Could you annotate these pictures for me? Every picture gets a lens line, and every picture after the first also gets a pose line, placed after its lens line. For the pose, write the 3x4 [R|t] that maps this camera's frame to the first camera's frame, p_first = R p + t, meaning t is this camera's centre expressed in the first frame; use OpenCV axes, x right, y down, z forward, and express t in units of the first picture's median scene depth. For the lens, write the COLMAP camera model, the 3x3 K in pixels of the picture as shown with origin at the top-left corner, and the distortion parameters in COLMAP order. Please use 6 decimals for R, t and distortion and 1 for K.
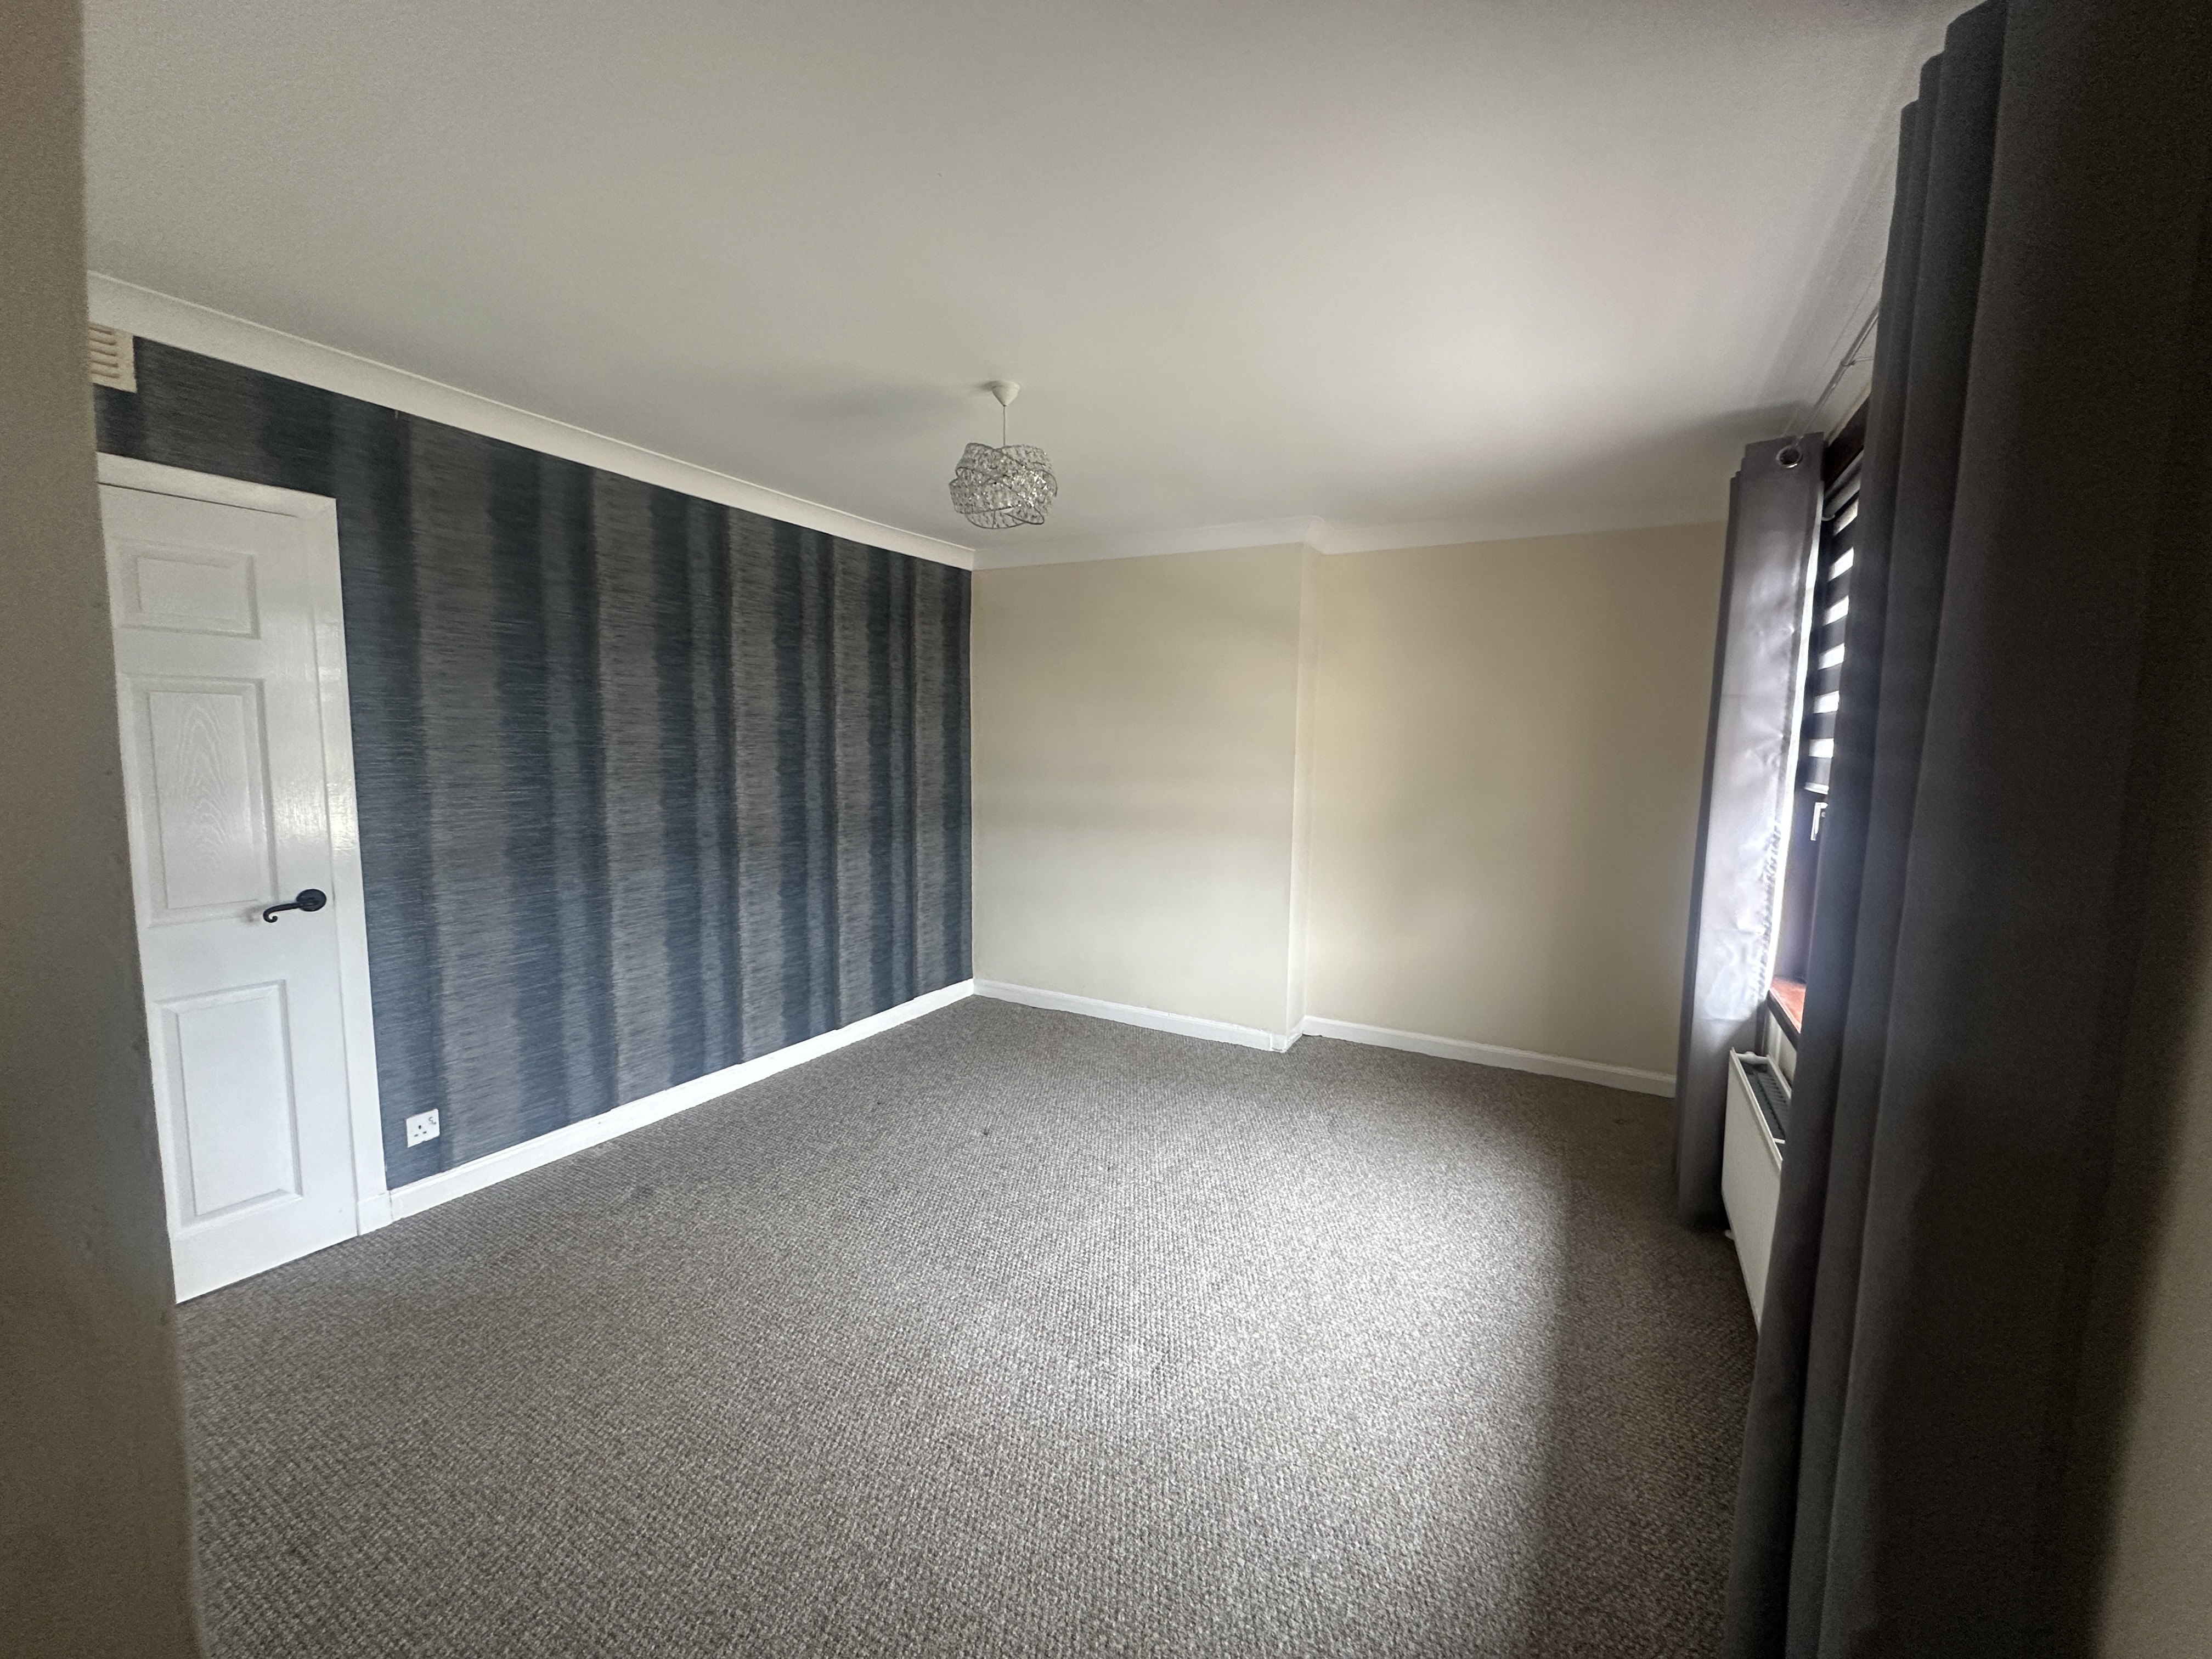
lens RADIAL K [[882.8, 0, 1106.0], [0, 882.8, 829.5], [0, 0, 1]] dist [-0.003809, 0.000197]
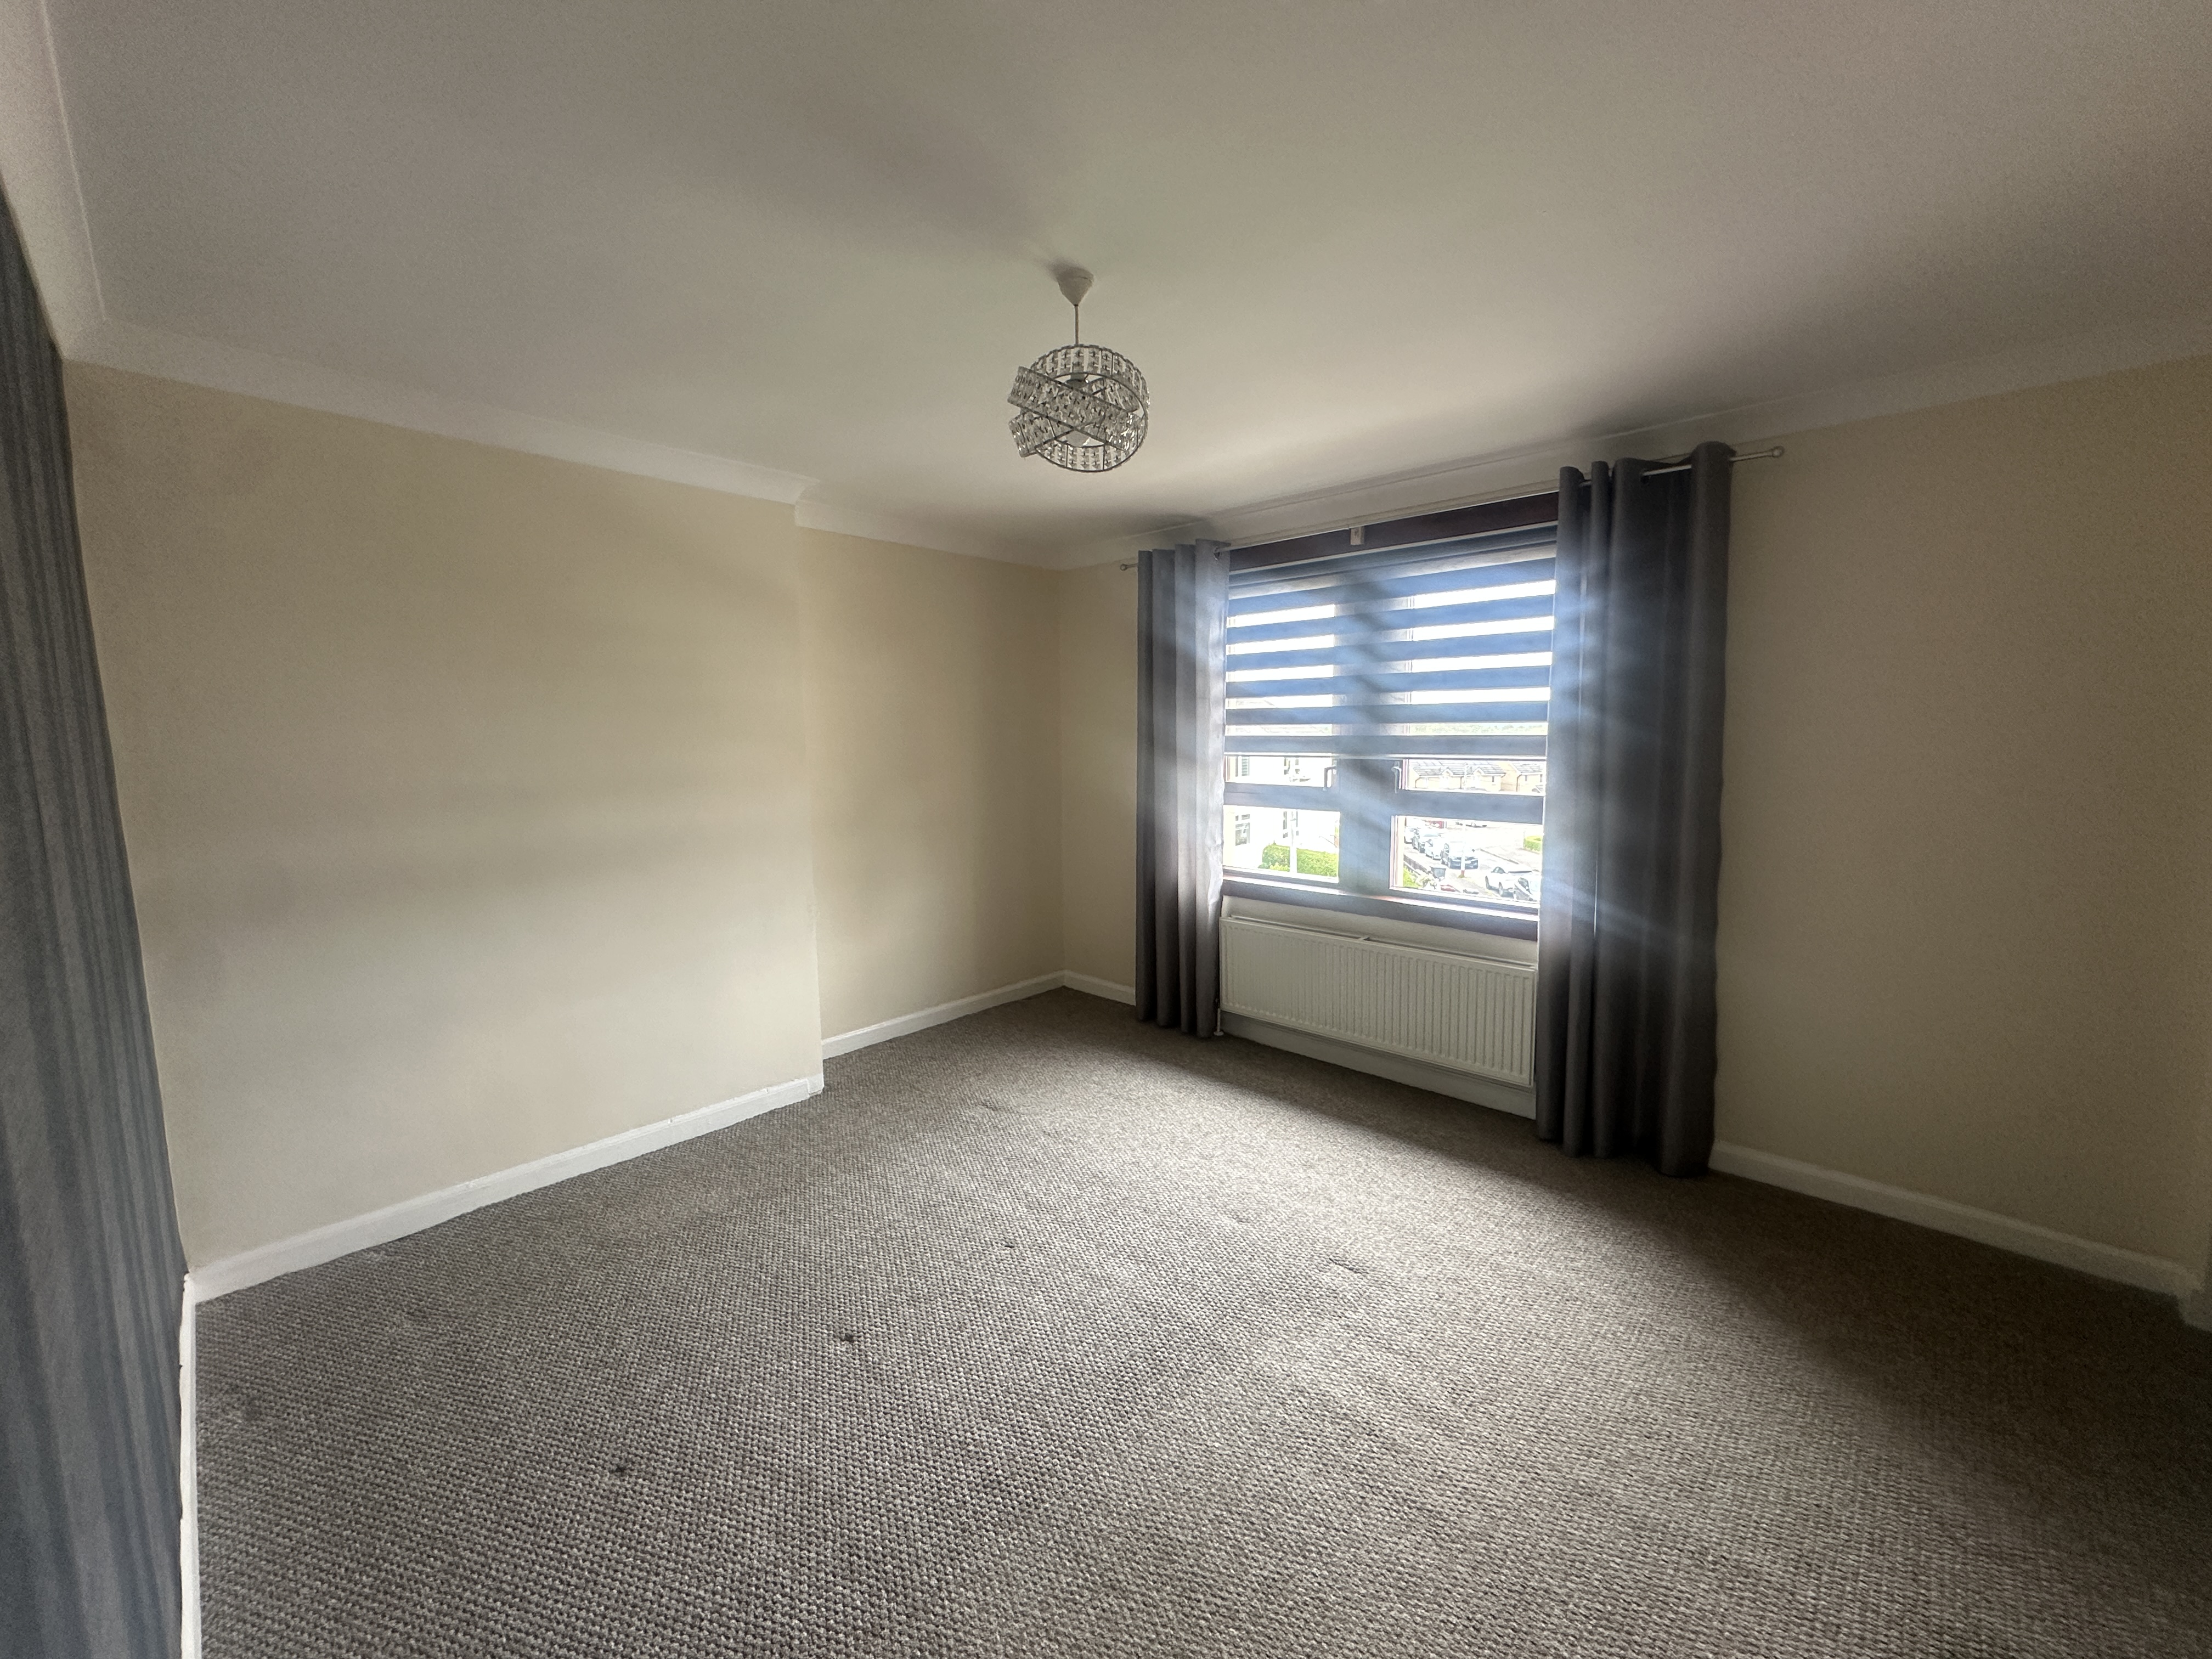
lens RADIAL K [[882.8, 0, 1106.0], [0, 882.8, 829.5], [0, 0, 1]] dist [-0.003809, 0.000197]
pose [[0.239940, -0.127704, 0.962352, -0.561078], [0.115028, 0.988066, 0.102437, -0.063500], [-0.963949, 0.086119, 0.251766, 0.509653]]
